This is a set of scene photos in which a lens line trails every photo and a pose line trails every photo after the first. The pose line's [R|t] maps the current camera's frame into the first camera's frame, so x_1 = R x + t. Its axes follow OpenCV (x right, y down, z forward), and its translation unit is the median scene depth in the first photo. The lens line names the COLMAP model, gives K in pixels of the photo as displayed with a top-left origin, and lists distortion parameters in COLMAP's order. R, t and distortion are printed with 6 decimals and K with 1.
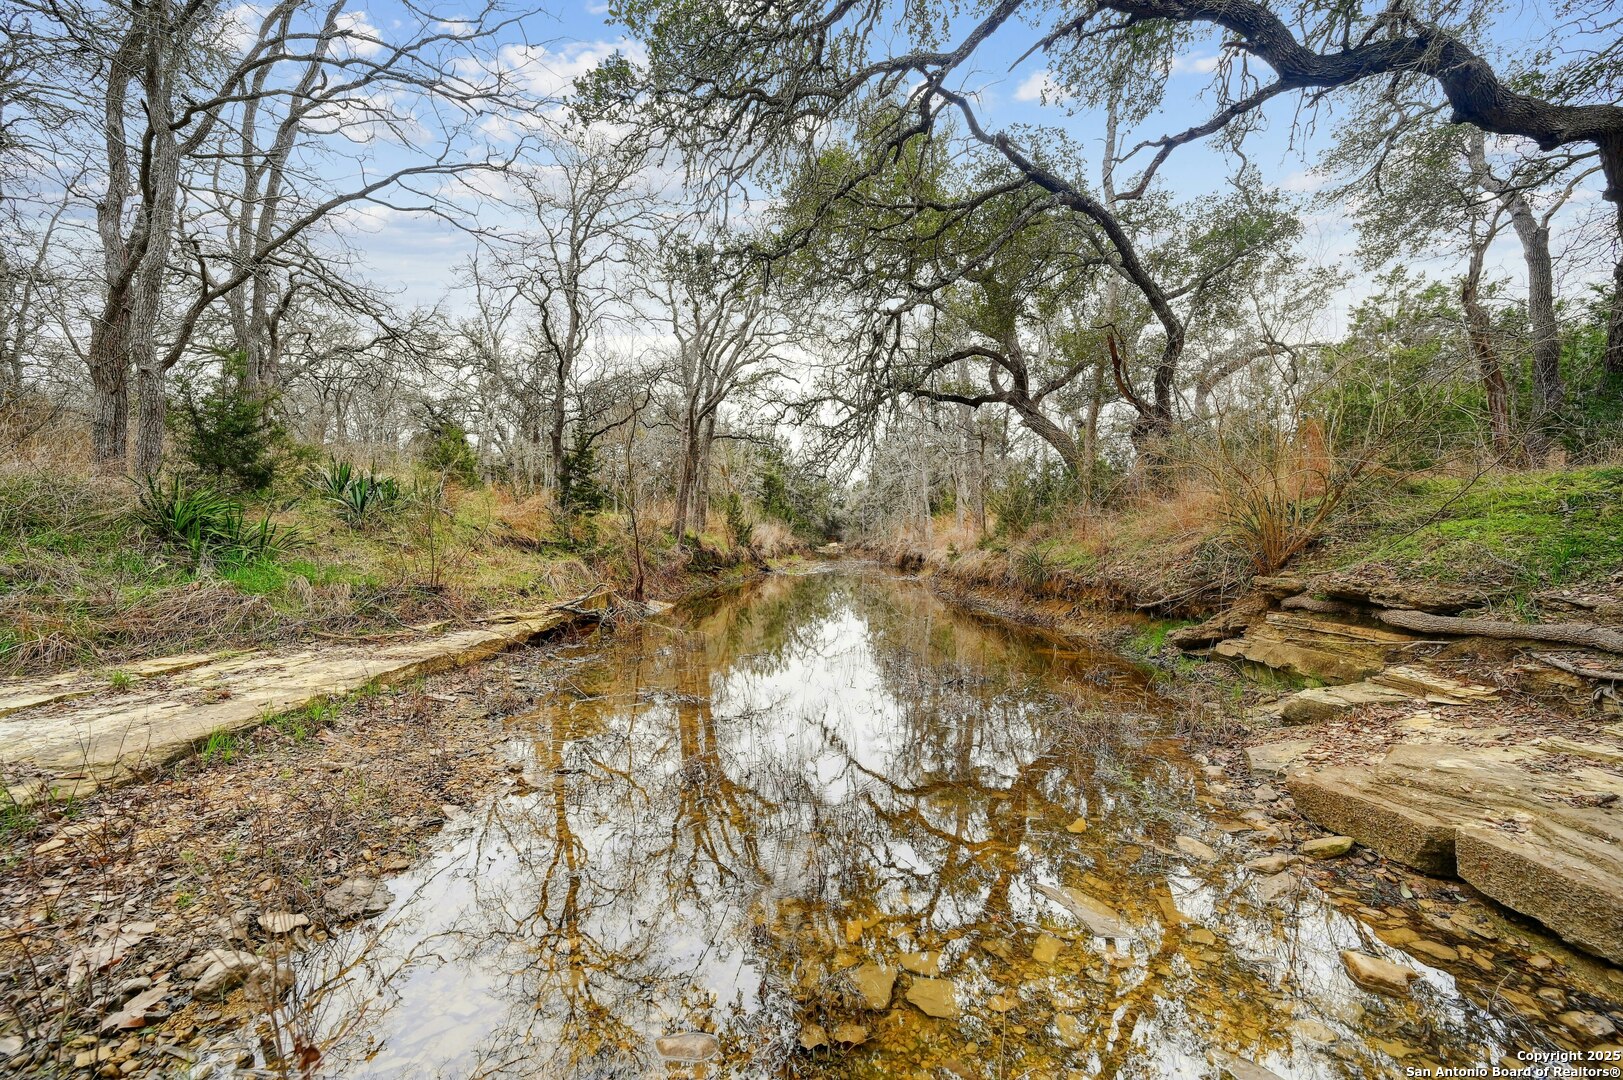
lens RADIAL K [[651.5, 0, 810.1], [0, 651.5, 542.8], [0, 0, 1]] dist [0.001396, 0.000154]
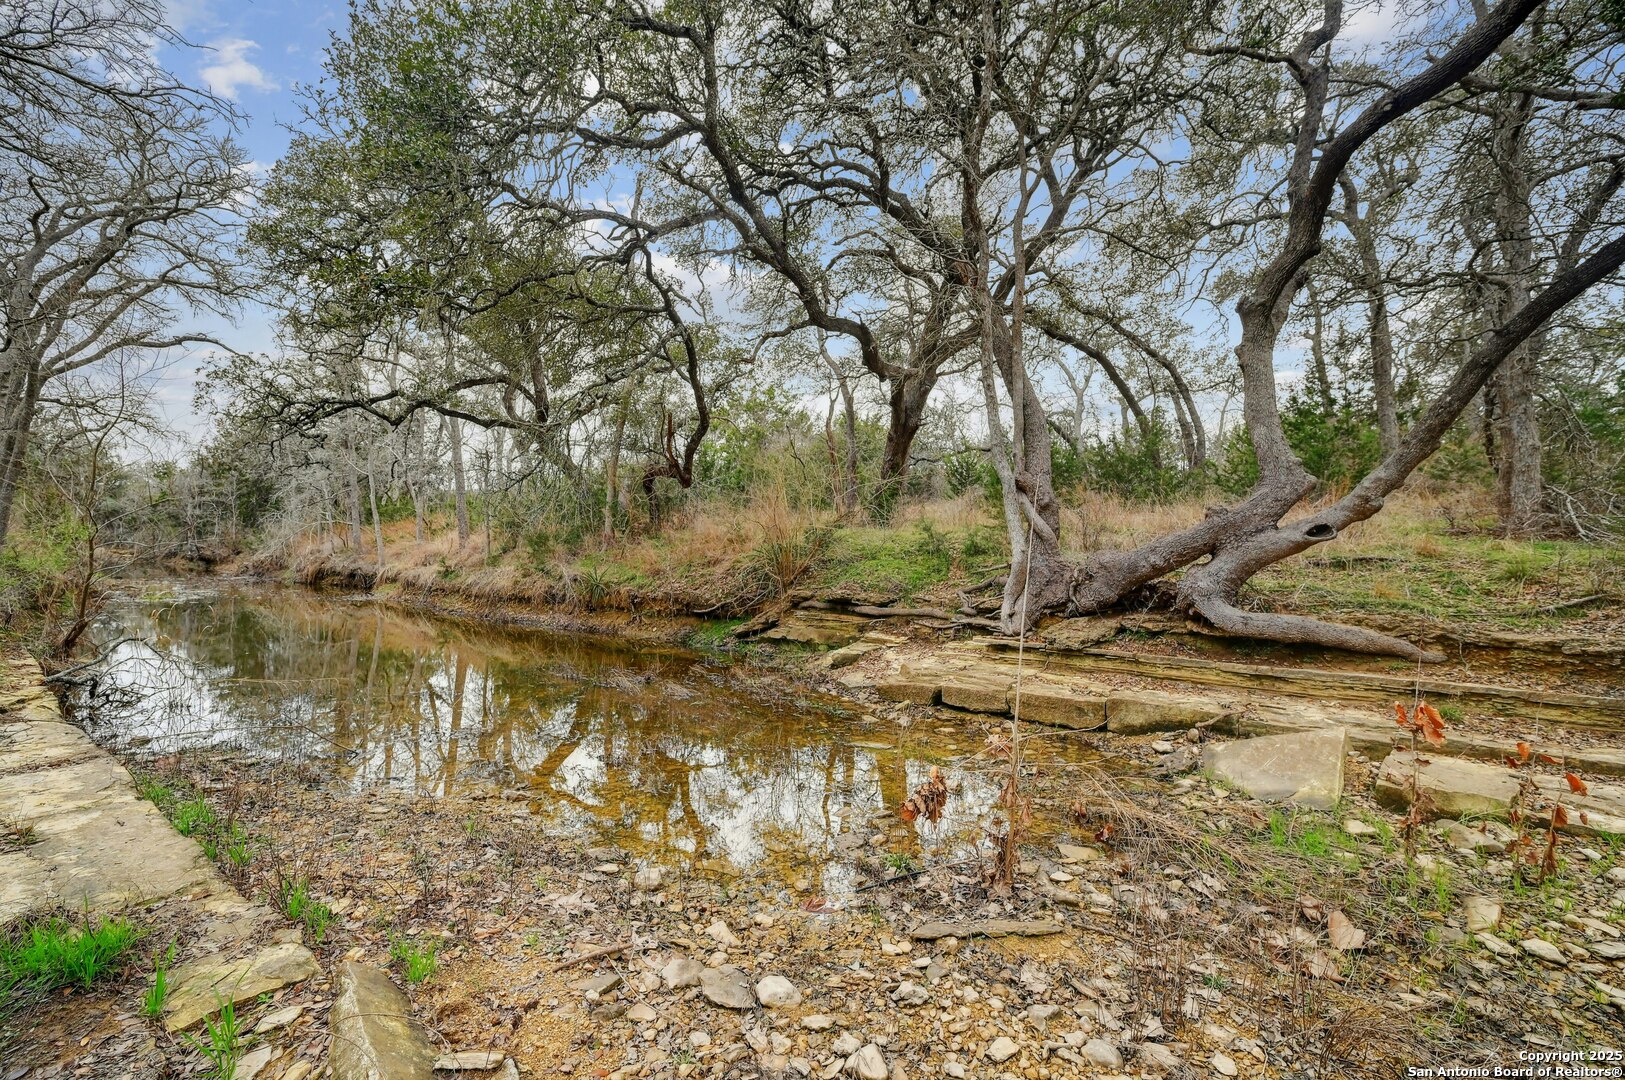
lens RADIAL K [[652.3, 0, 814.3], [0, 652.3, 543.7], [0, 0, 1]] dist [0.001396, 0.000154]
pose [[0.622943, 0.008269, 0.782224, -0.651138], [-0.003718, 0.999964, -0.007609, -0.062057], [-0.782258, 0.001832, 0.622951, -0.136279]]
